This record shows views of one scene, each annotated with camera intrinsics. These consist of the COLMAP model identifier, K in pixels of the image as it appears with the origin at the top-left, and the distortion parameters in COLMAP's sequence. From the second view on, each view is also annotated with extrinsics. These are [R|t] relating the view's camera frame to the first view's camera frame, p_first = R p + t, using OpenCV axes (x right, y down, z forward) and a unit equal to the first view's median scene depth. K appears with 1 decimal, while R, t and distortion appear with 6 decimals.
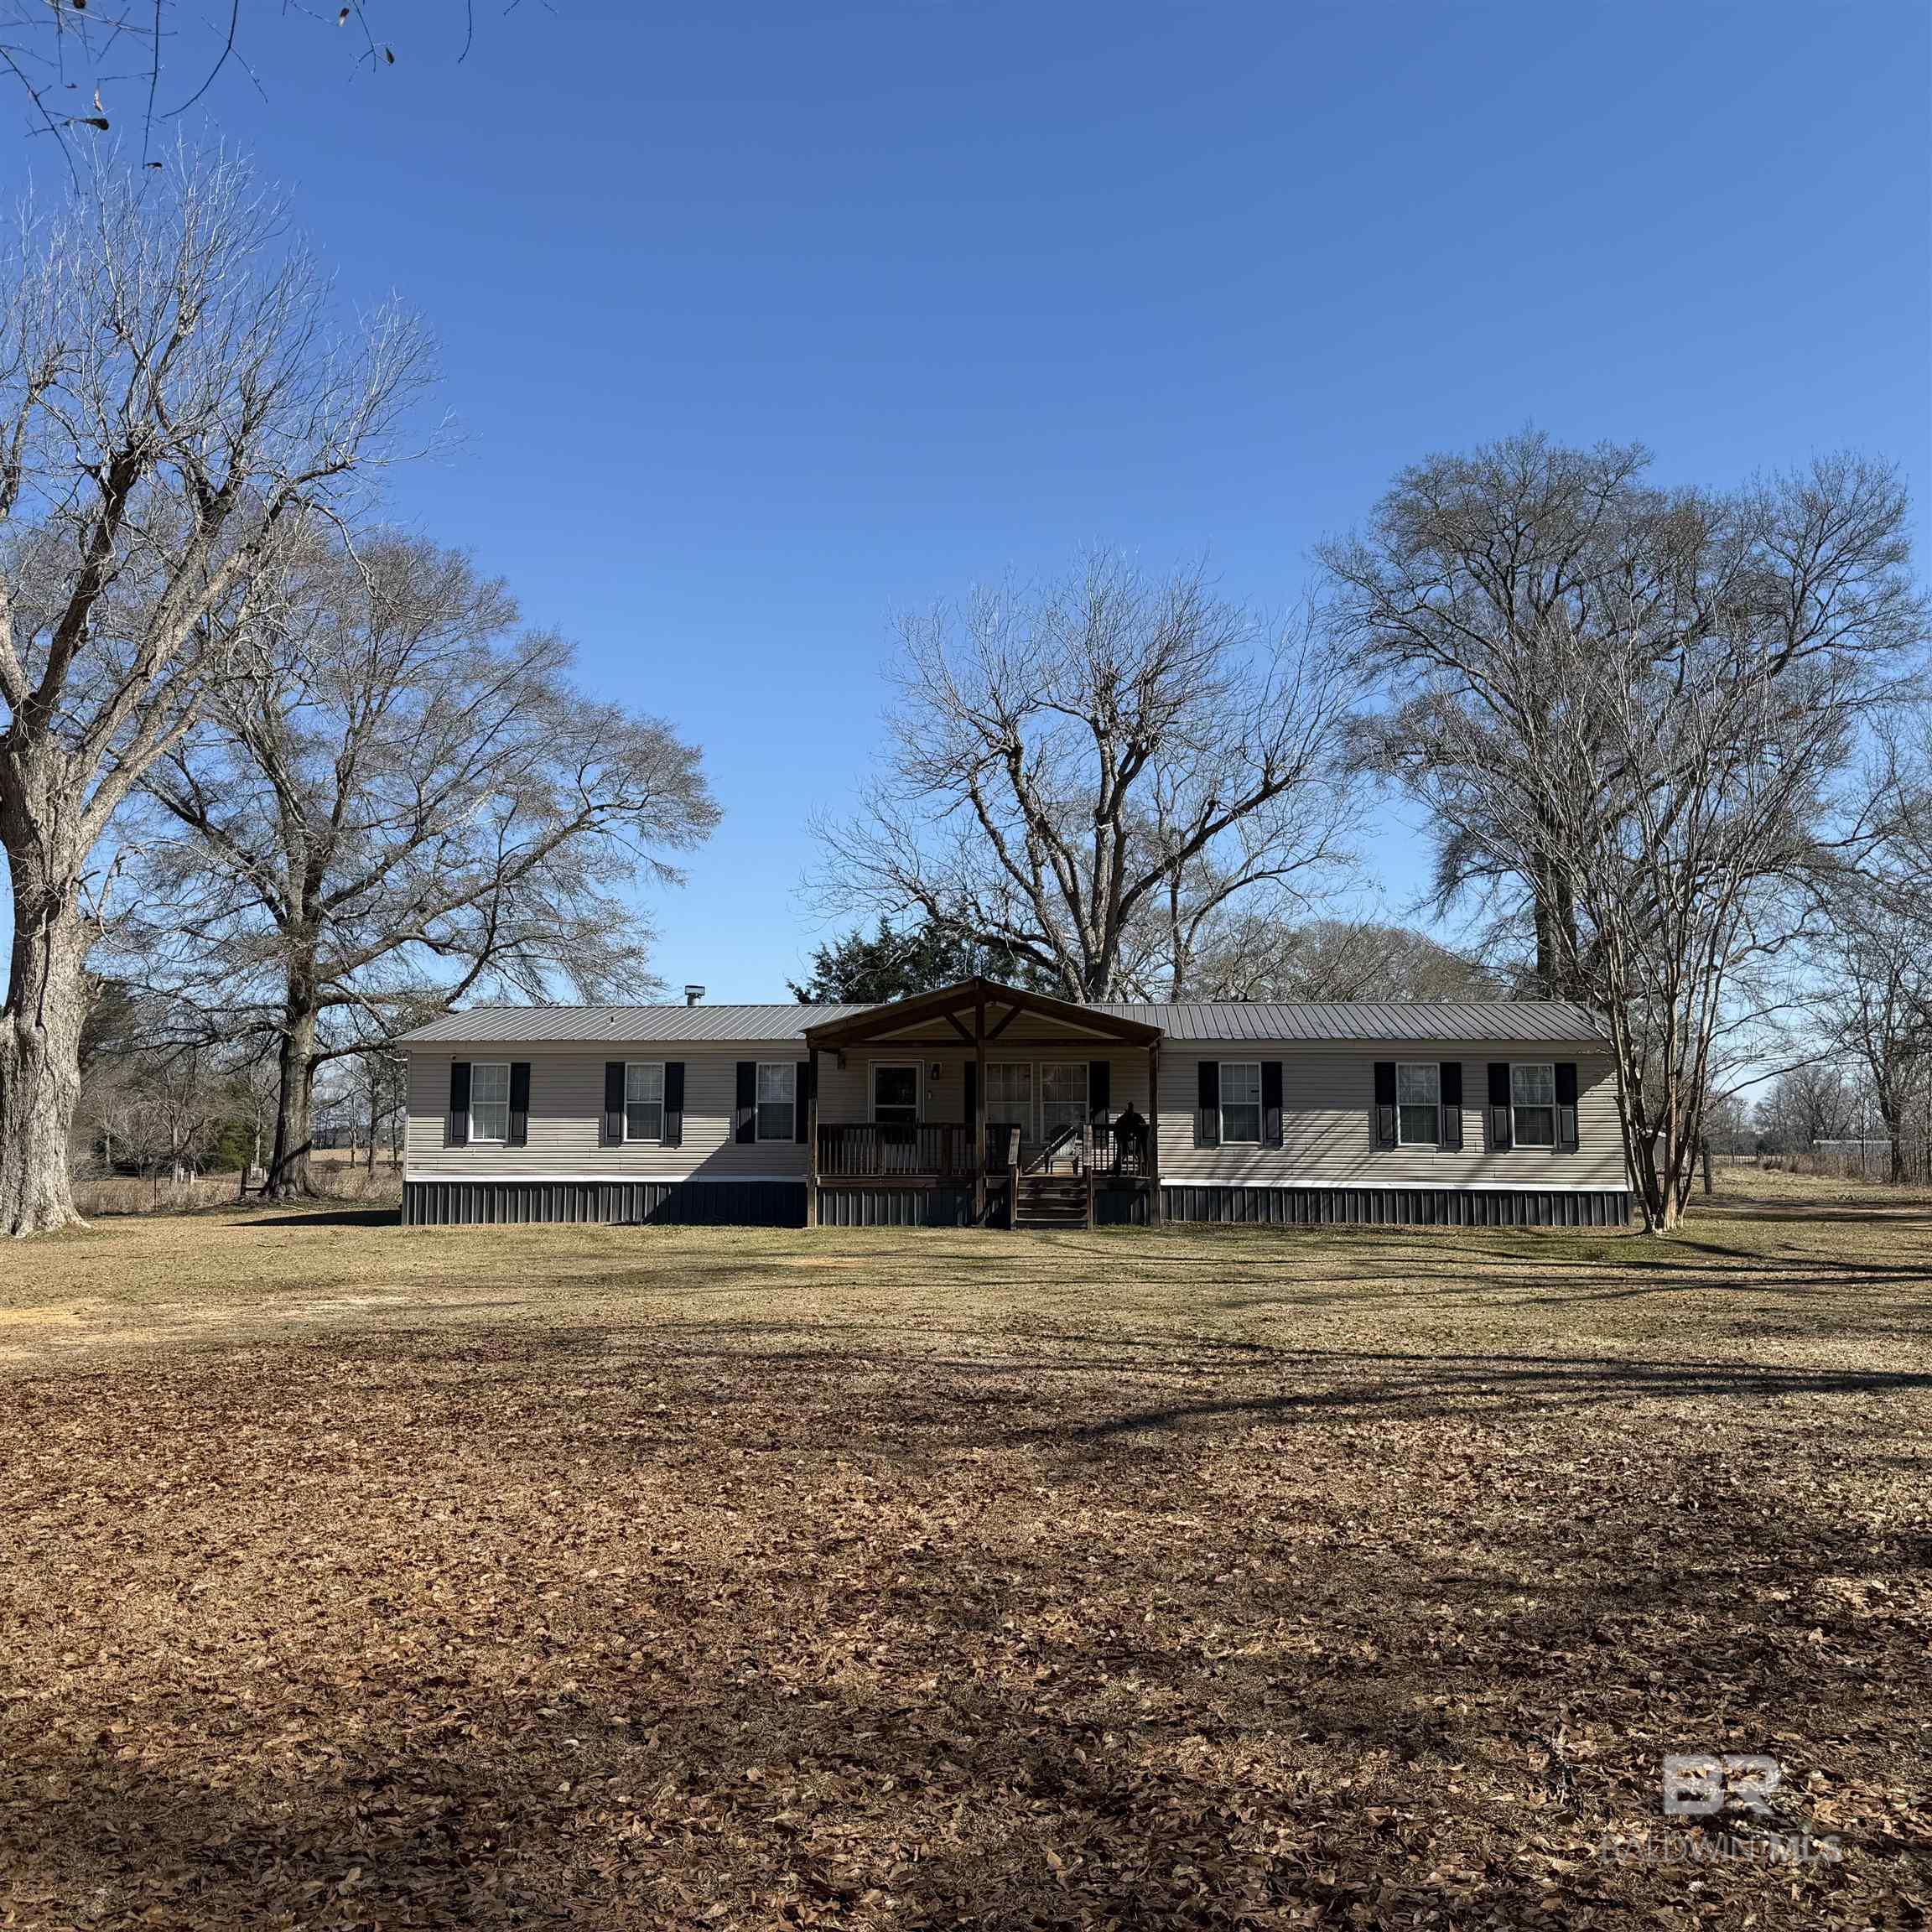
lens RADIAL K [[1811.5, 0, 971.6], [0, 1811.5, 953.3], [0, 0, 1]] dist [0.097392, 0.000000]
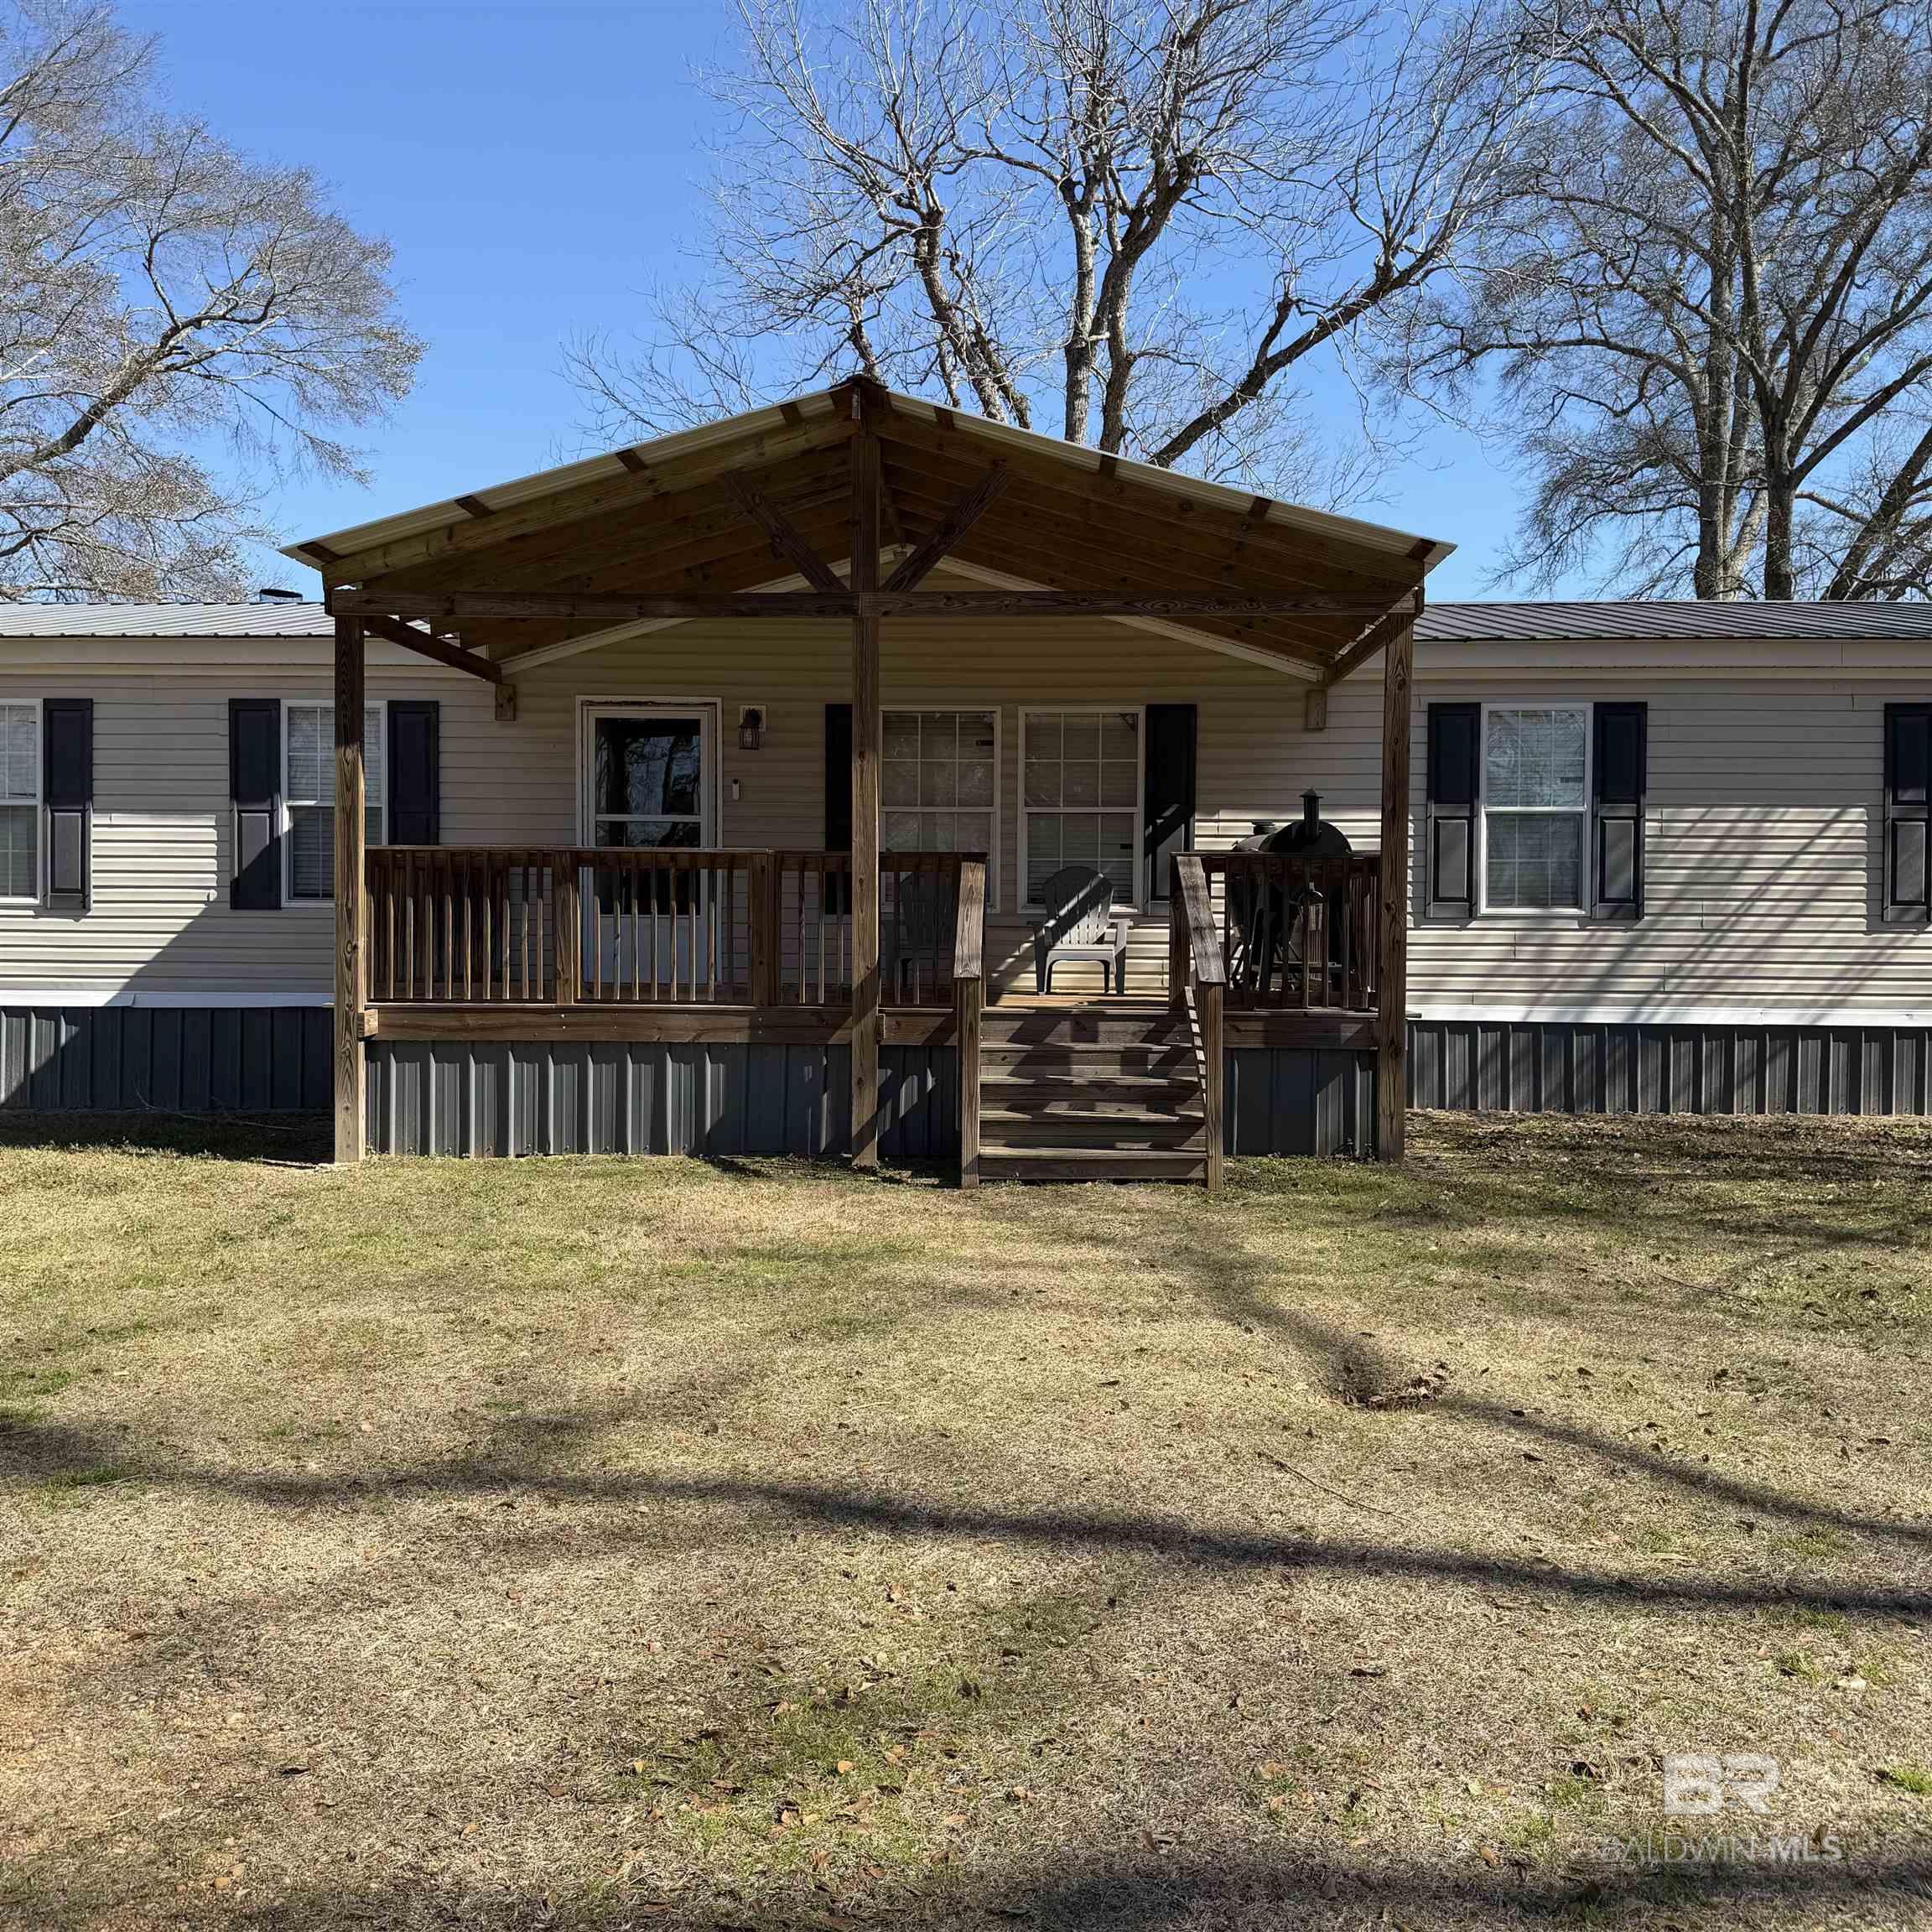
lens RADIAL K [[1811.5, 0, 949.2], [0, 1811.5, 965.8], [0, 0, 1]] dist [0.097392, 0.000000]
pose [[0.998729, 0.001828, 0.050365, 0.003061], [-0.008378, 0.991458, 0.130156, 0.064530], [-0.049697, -0.130412, 0.990214, 0.602880]]
